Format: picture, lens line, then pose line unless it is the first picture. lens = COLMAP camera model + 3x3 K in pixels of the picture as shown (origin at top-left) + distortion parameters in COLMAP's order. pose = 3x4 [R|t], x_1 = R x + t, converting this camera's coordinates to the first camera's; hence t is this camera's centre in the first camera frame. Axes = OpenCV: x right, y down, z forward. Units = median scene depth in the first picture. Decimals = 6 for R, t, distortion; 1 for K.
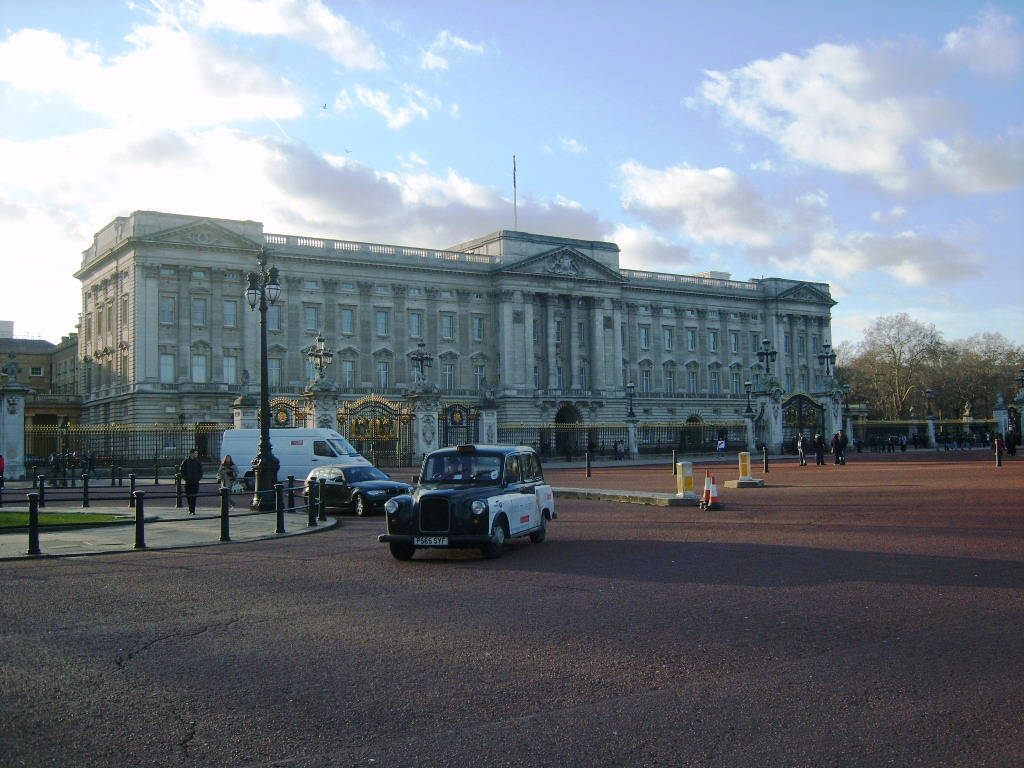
lens RADIAL K [[1031.1, 0, 512.0], [0, 1031.1, 384.0], [0, 0, 1]] dist [-0.156900, 0.002396]
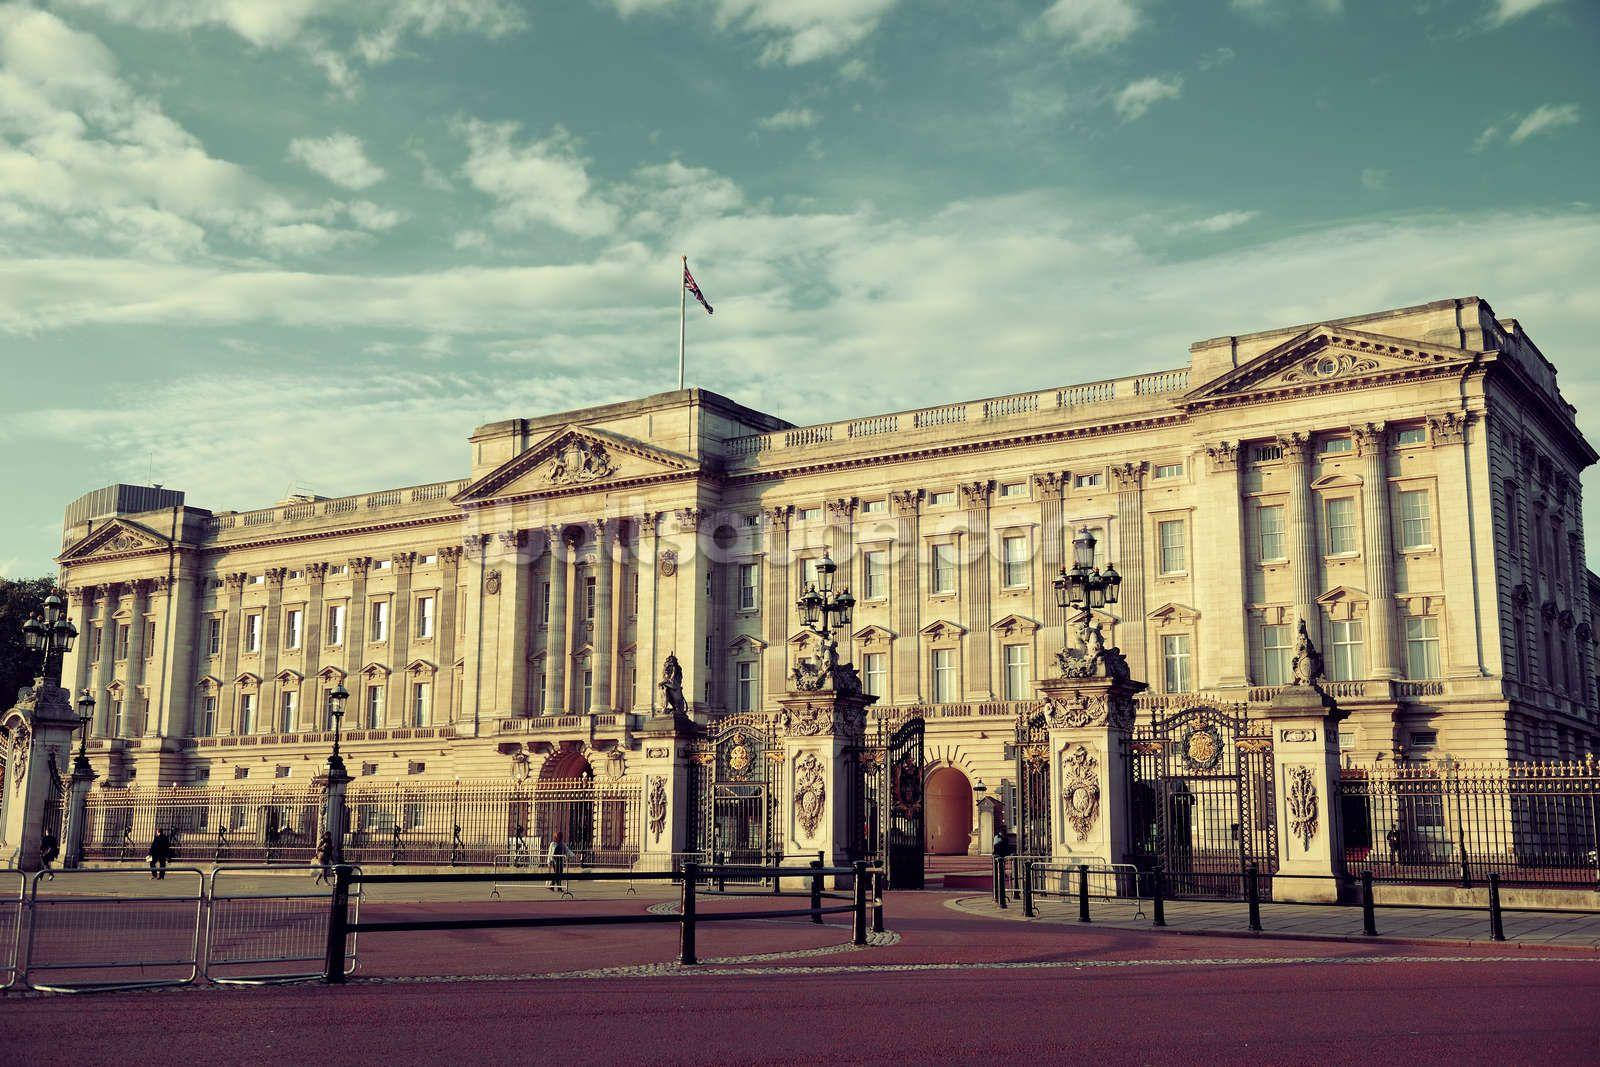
lens RADIAL K [[1770.5, 0, 800.0], [0, 1770.5, 533.5], [0, 0, 1]] dist [0.075310, 0.005324]
pose [[0.352018, -0.138308, -0.925718, 0.923941], [0.040268, 0.990345, -0.132651, 0.037569], [0.935126, 0.009419, 0.354189, 0.839909]]
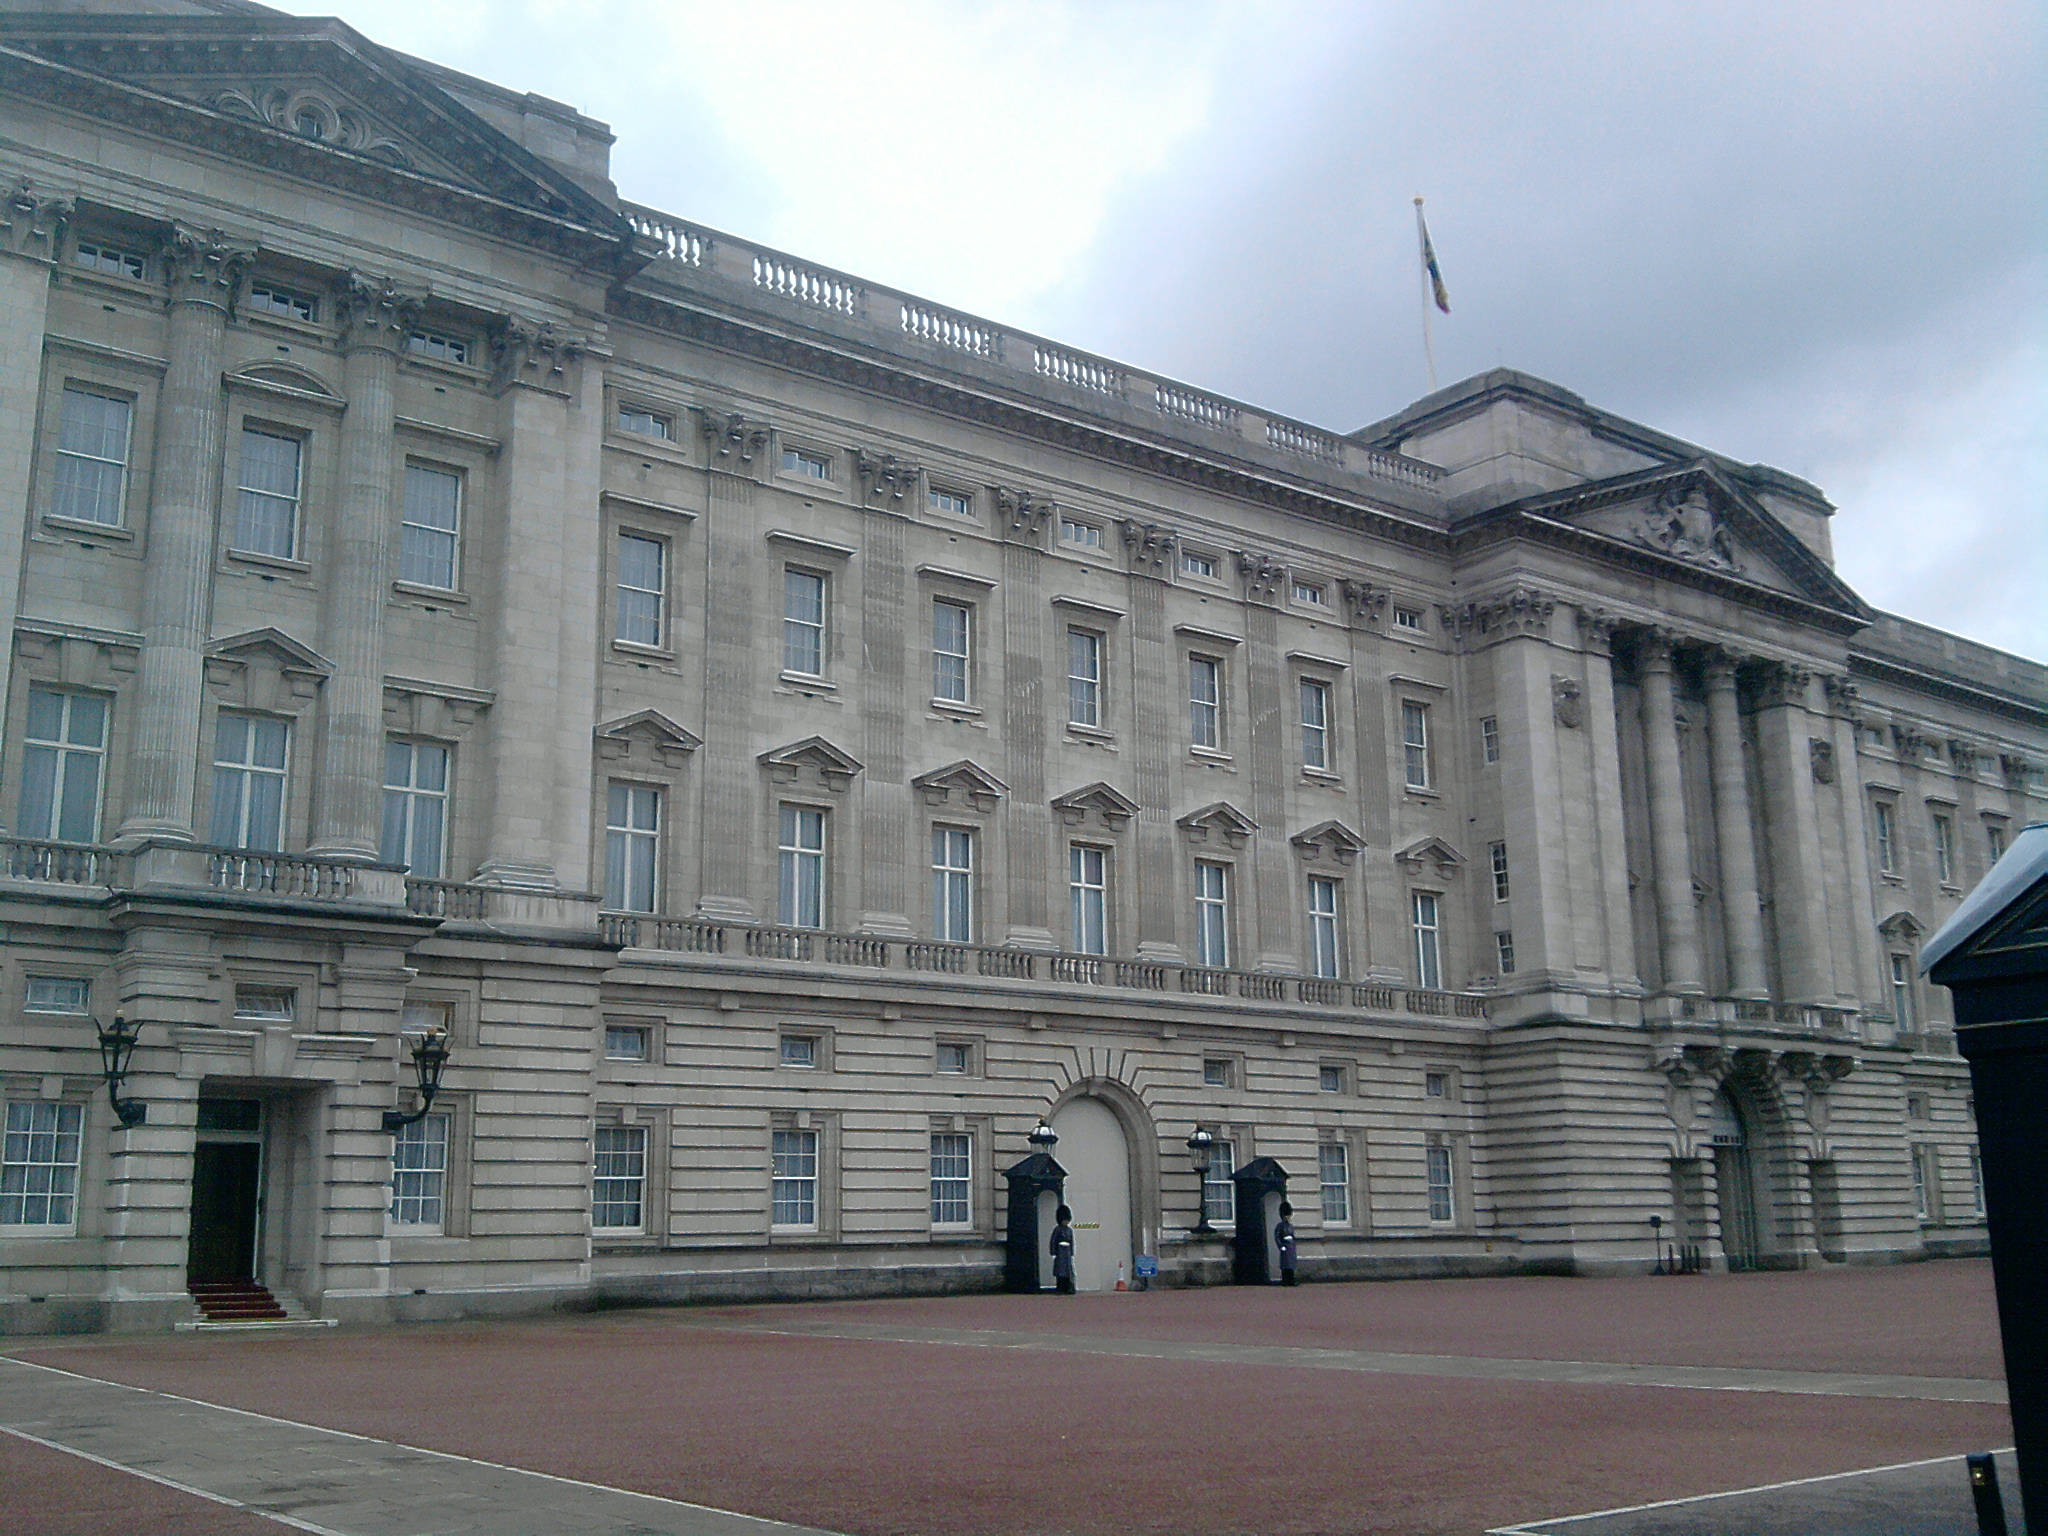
lens RADIAL K [[1929.2, 0, 901.6], [0, 1929.2, 770.4], [0, 0, 1]] dist [0.101223, -0.370862]
pose [[0.999813, 0.018008, 0.007008, -0.161920], [-0.016579, 0.985708, -0.167647, 0.033249], [-0.009927, 0.167500, 0.985822, 0.549273]]
